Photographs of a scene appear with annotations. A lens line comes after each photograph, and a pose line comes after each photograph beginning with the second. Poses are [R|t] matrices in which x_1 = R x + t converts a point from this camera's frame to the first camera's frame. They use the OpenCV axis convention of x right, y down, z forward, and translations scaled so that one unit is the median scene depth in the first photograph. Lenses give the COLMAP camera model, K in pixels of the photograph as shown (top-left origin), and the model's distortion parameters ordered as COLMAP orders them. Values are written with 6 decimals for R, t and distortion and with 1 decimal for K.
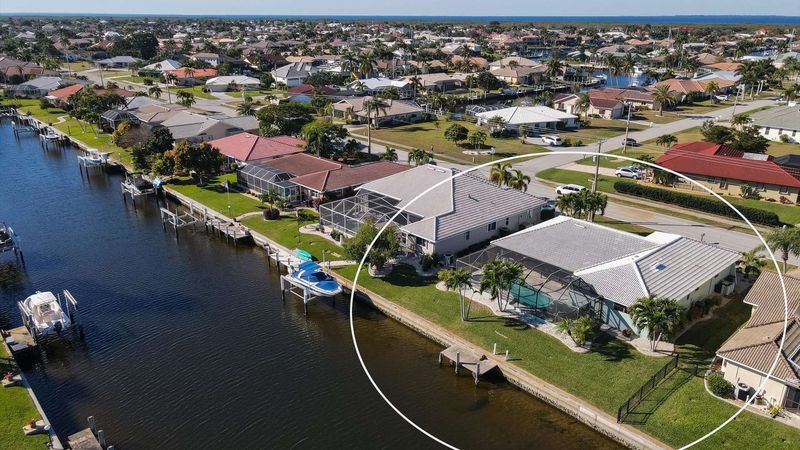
lens RADIAL K [[593.9, 0, 403.7], [0, 593.9, 226.0], [0, 0, 1]] dist [-0.002754, 0.006698]
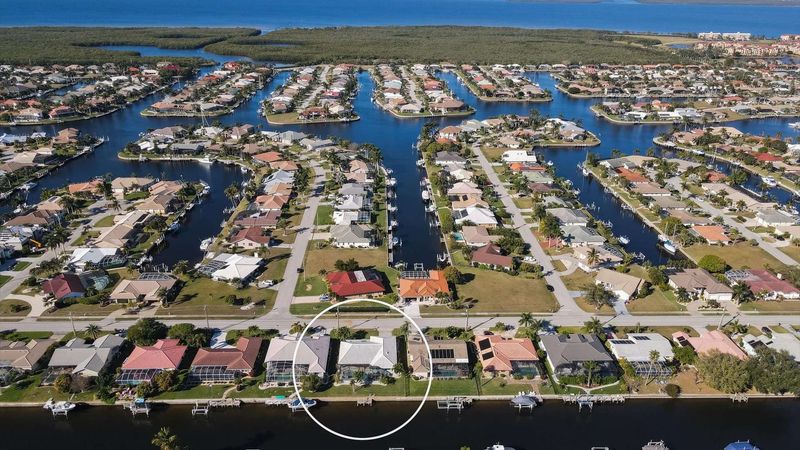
lens RADIAL K [[593.9, 0, 403.7], [0, 593.9, 226.0], [0, 0, 1]] dist [-0.002754, 0.006698]
pose [[0.648835, -0.289716, 0.703618, -1.878018], [0.247618, 0.954743, 0.164778, -1.271264], [-0.719513, 0.067315, 0.691209, -1.682820]]
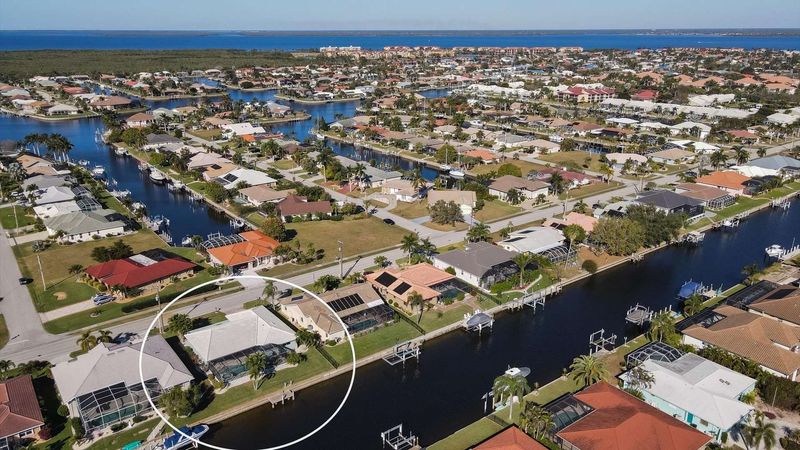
lens RADIAL K [[593.9, 0, 403.7], [0, 593.9, 226.0], [0, 0, 1]] dist [-0.002754, 0.006698]
pose [[0.079795, -0.319749, 0.944136, -1.634613], [0.333144, 0.901249, 0.277068, -0.763012], [-0.939493, 0.292424, 0.178438, -0.021352]]
